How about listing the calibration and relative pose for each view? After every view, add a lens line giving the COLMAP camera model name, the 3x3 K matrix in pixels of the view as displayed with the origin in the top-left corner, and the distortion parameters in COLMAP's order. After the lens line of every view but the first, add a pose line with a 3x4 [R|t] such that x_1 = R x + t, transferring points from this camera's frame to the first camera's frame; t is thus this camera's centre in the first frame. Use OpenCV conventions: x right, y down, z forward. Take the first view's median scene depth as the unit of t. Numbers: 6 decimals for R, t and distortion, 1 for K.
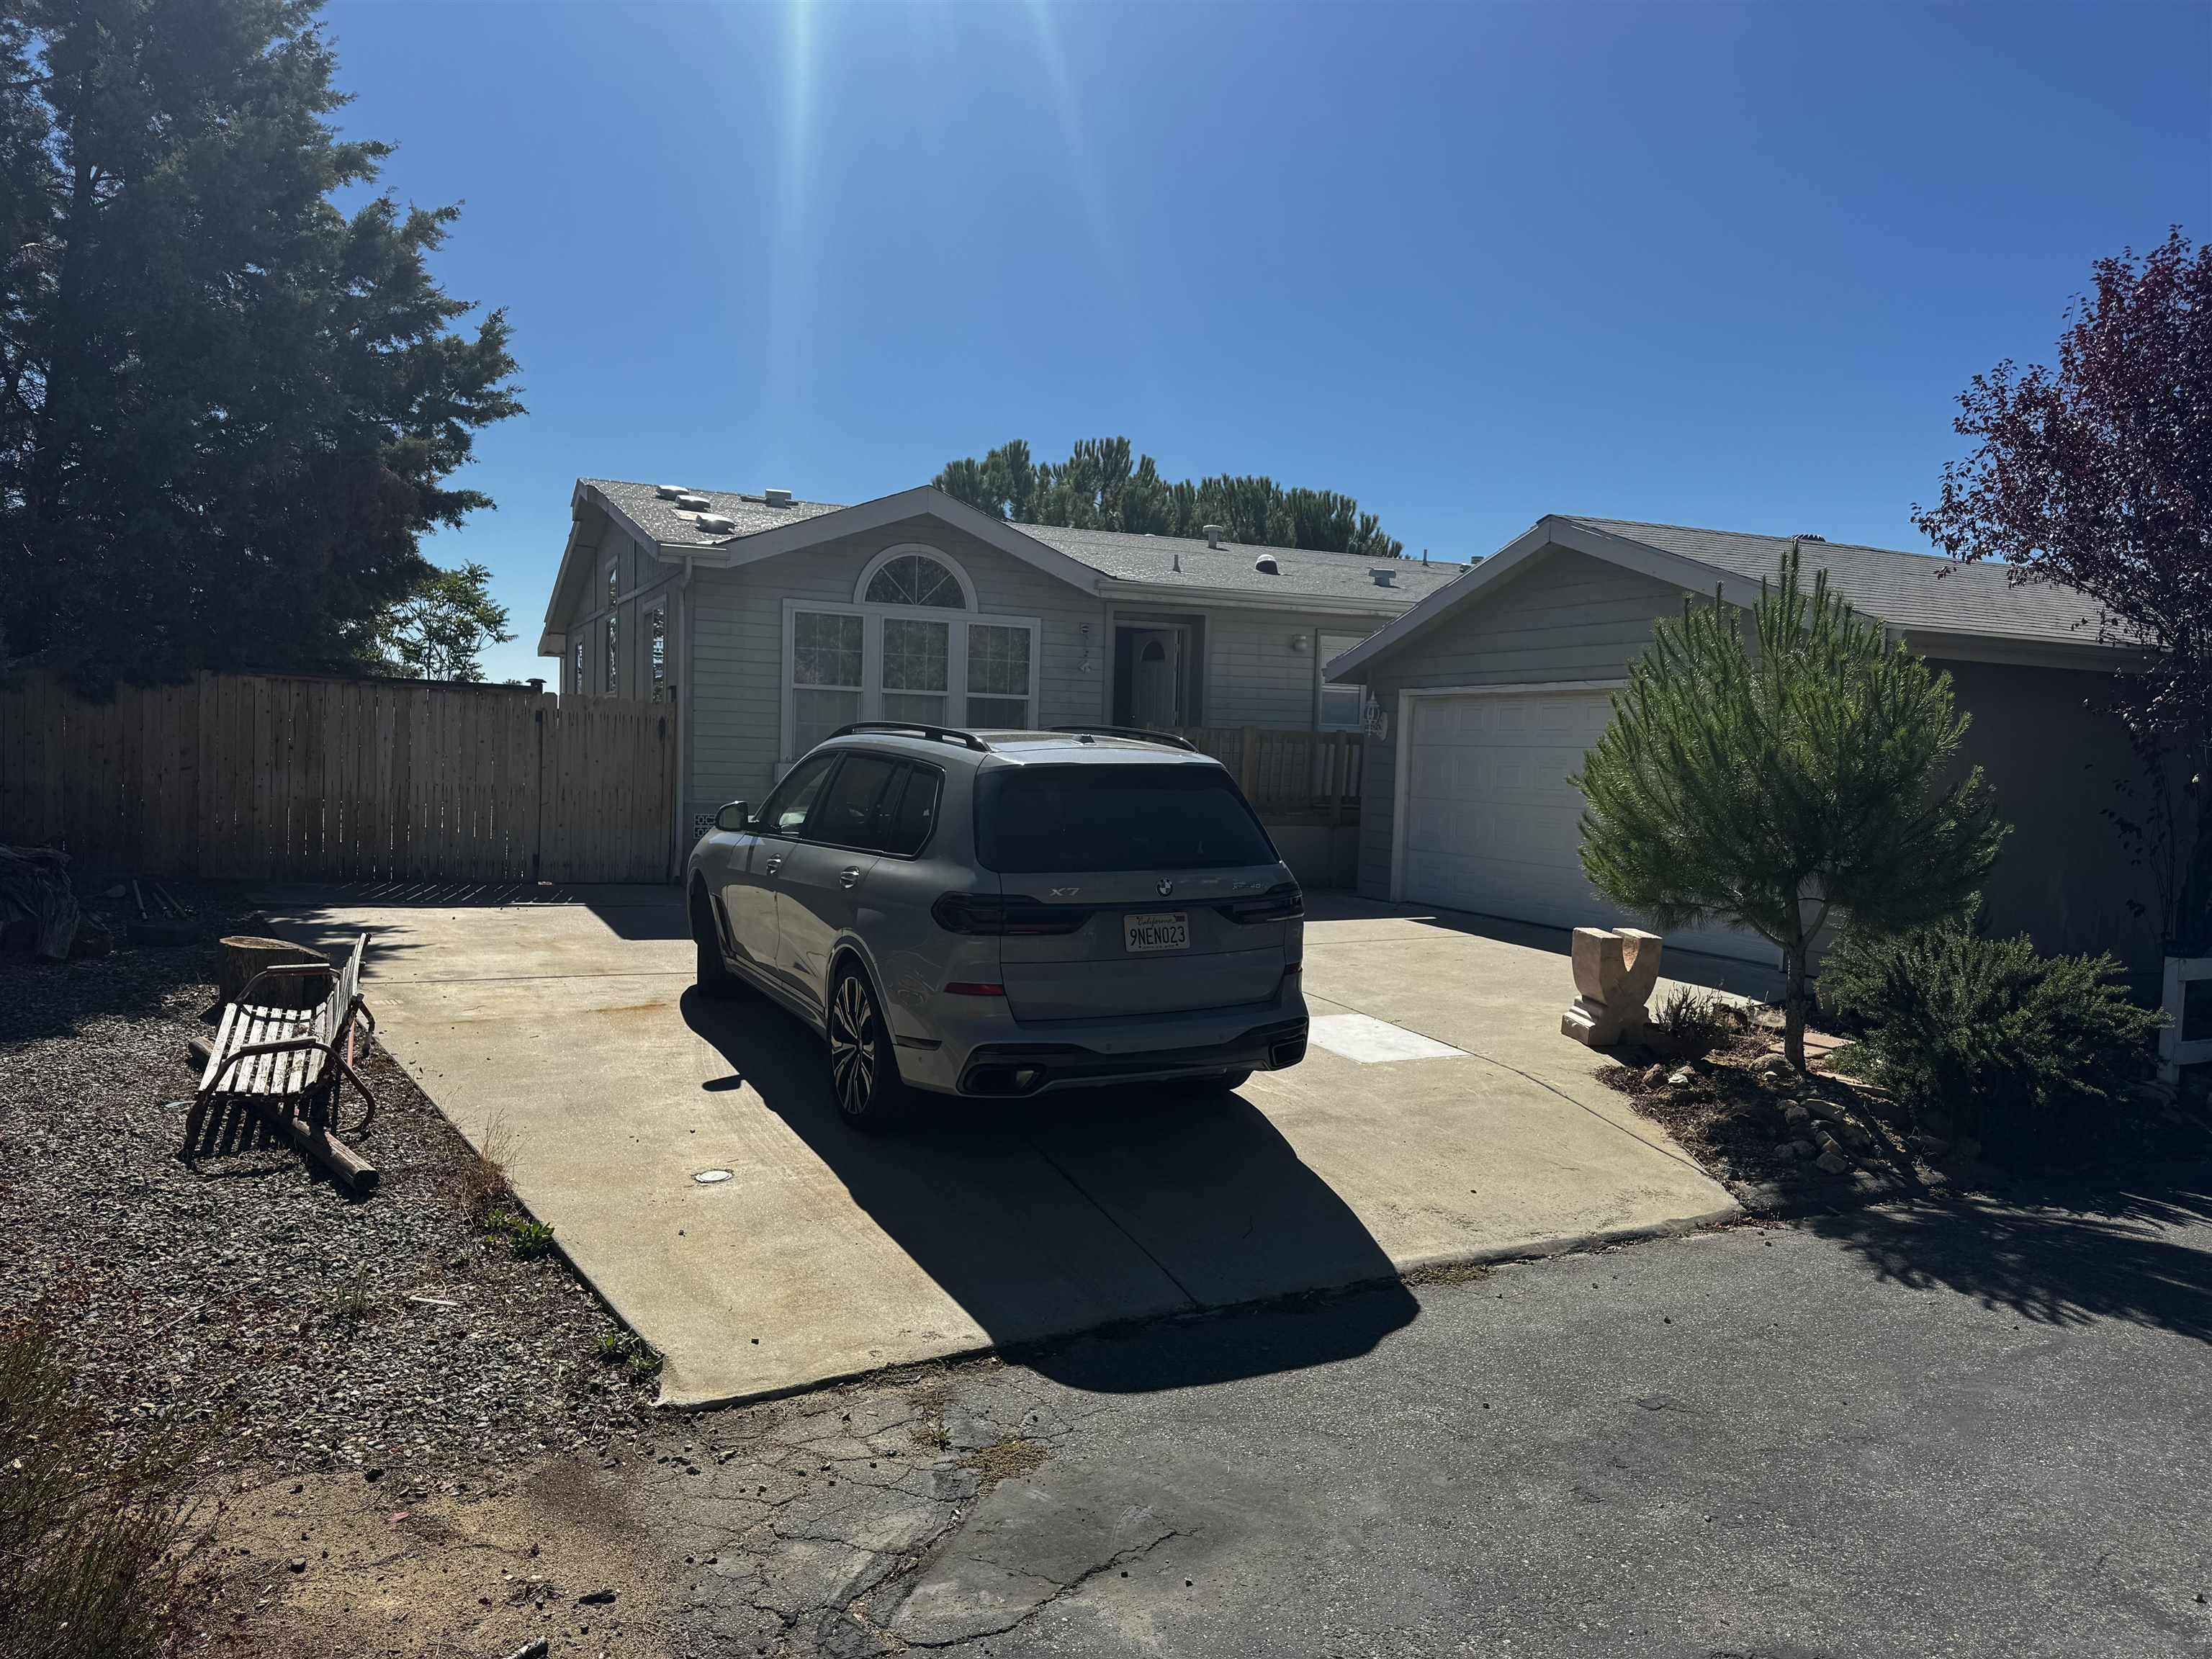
lens RADIAL K [[1574.1, 0, 1113.8], [0, 1574.1, 839.8], [0, 0, 1]] dist [0.095934, -0.087375]
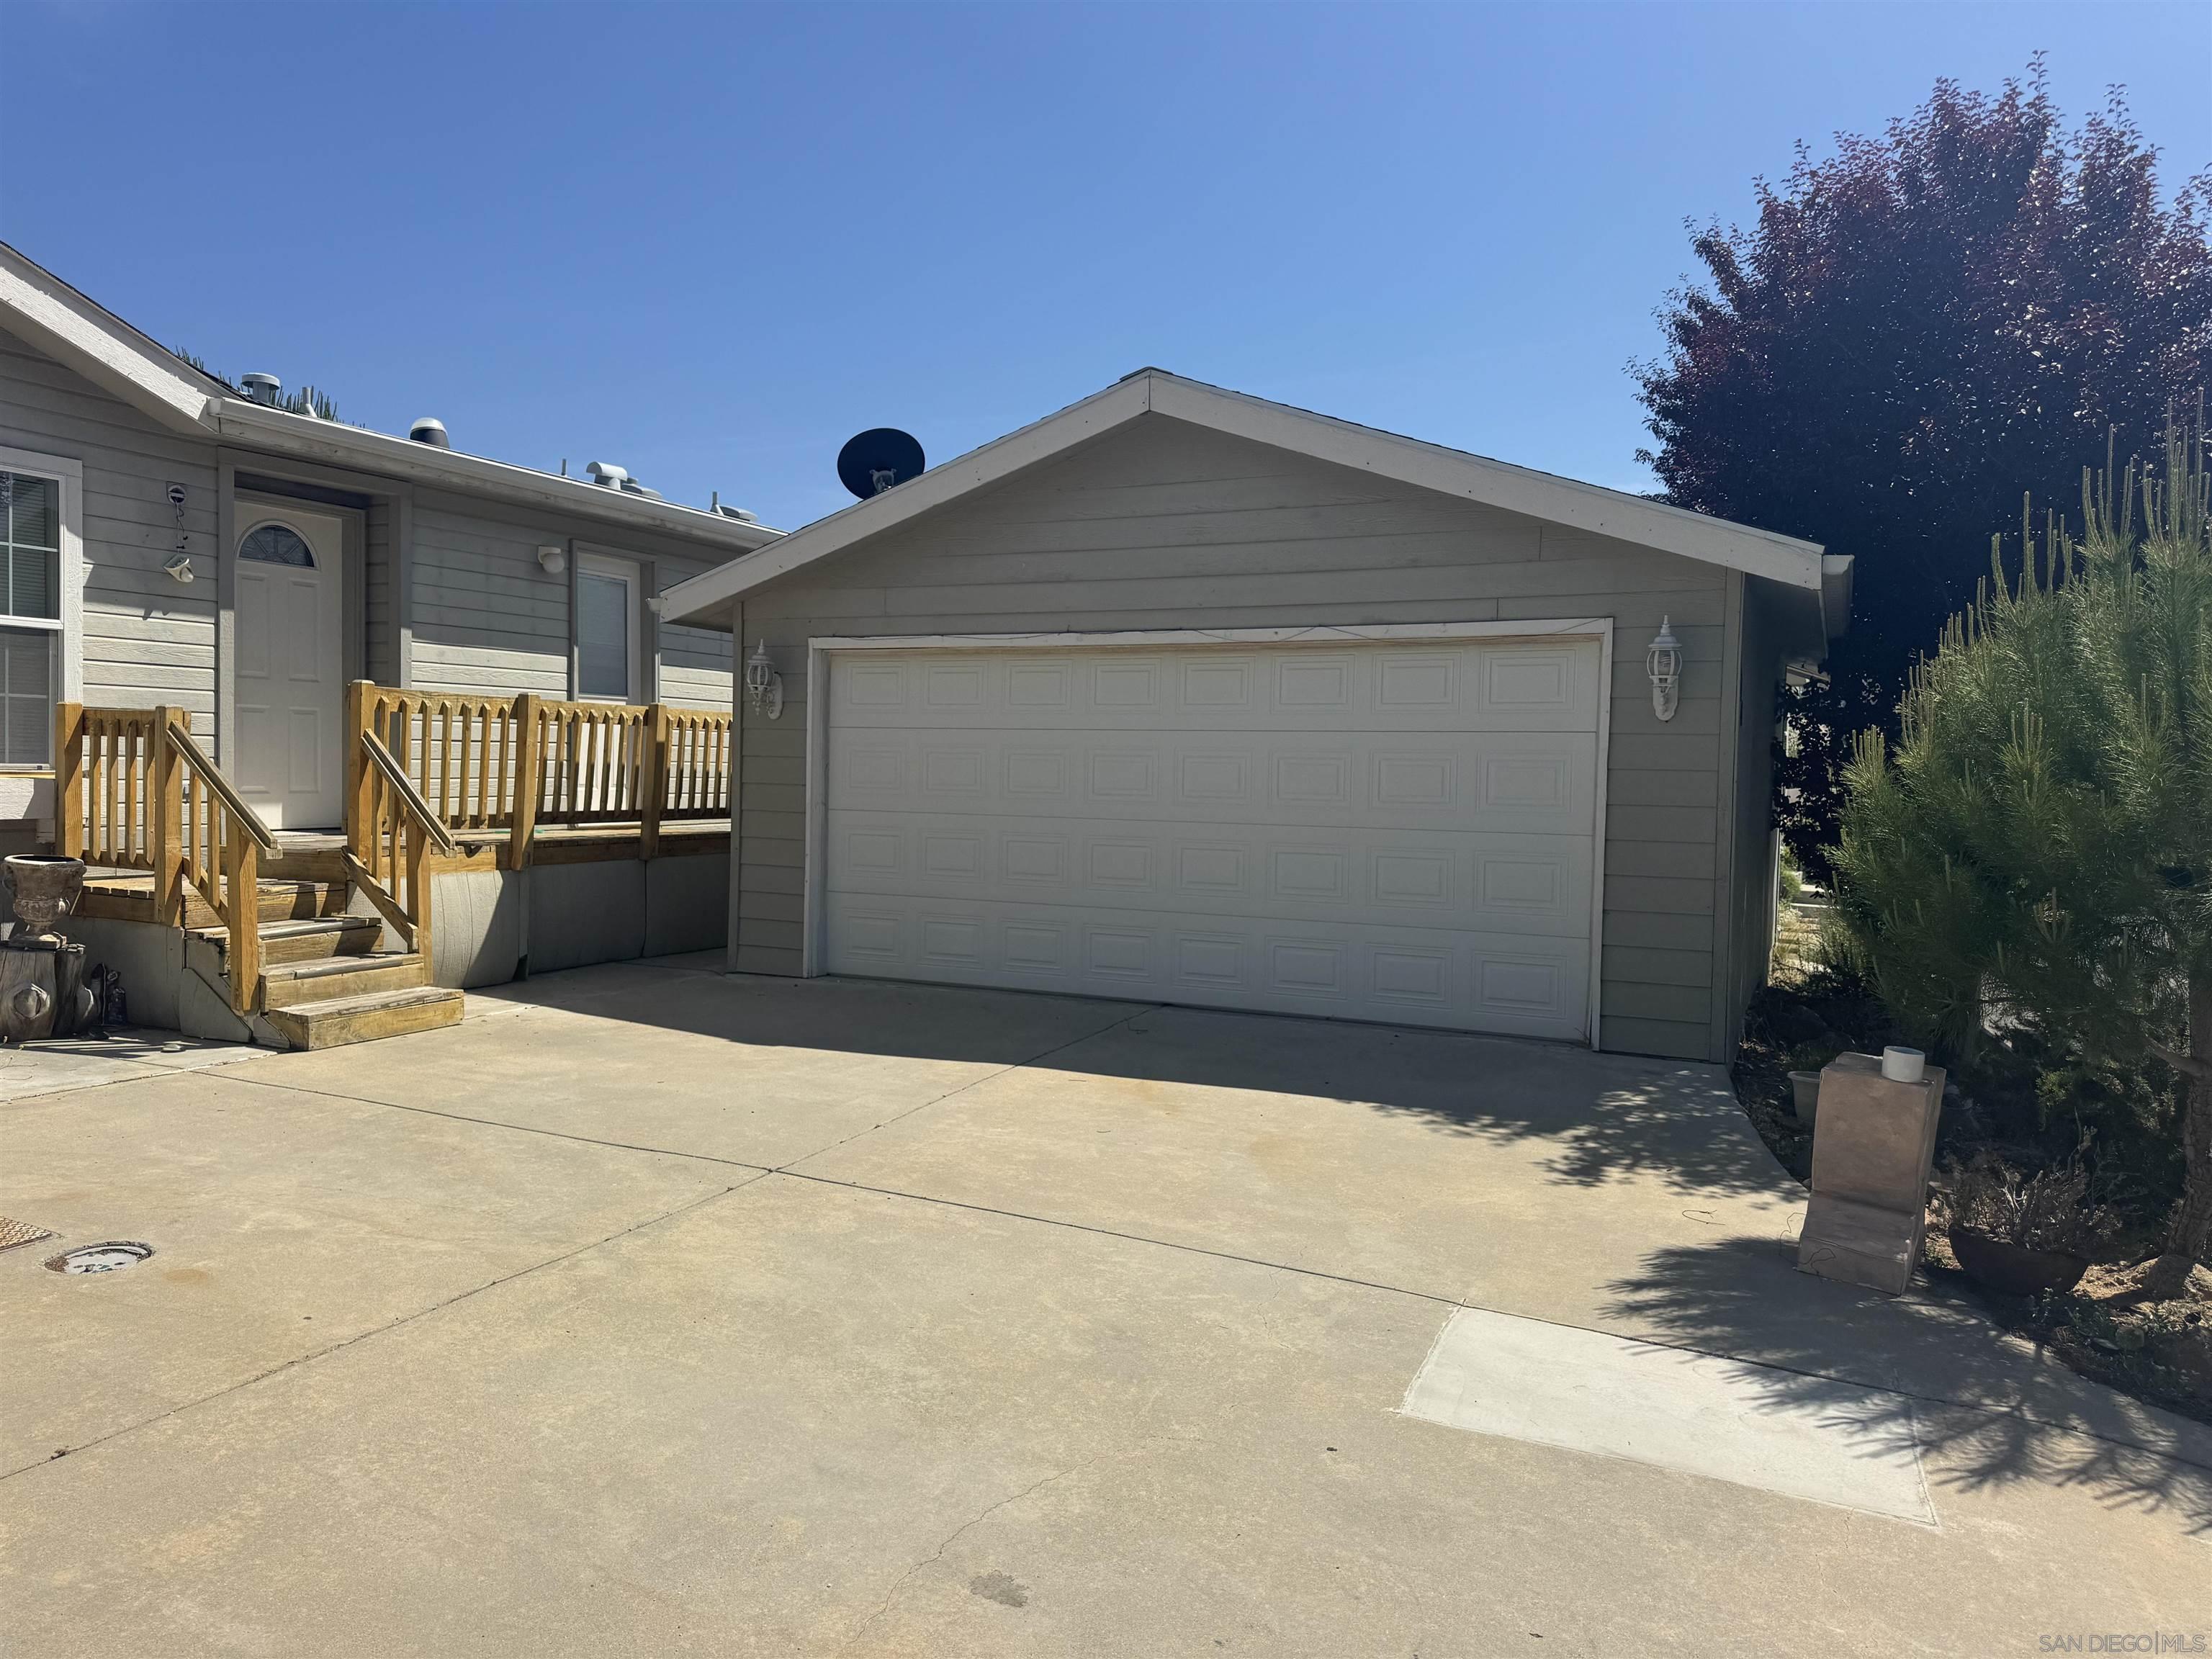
lens RADIAL K [[1574.1, 0, 1100.8], [0, 1574.1, 827.8], [0, 0, 1]] dist [0.095934, -0.087375]
pose [[0.773360, -0.038435, 0.632800, -0.123069], [0.038375, 0.999168, 0.013787, -0.023570], [-0.632804, 0.013621, 0.774192, 0.427916]]
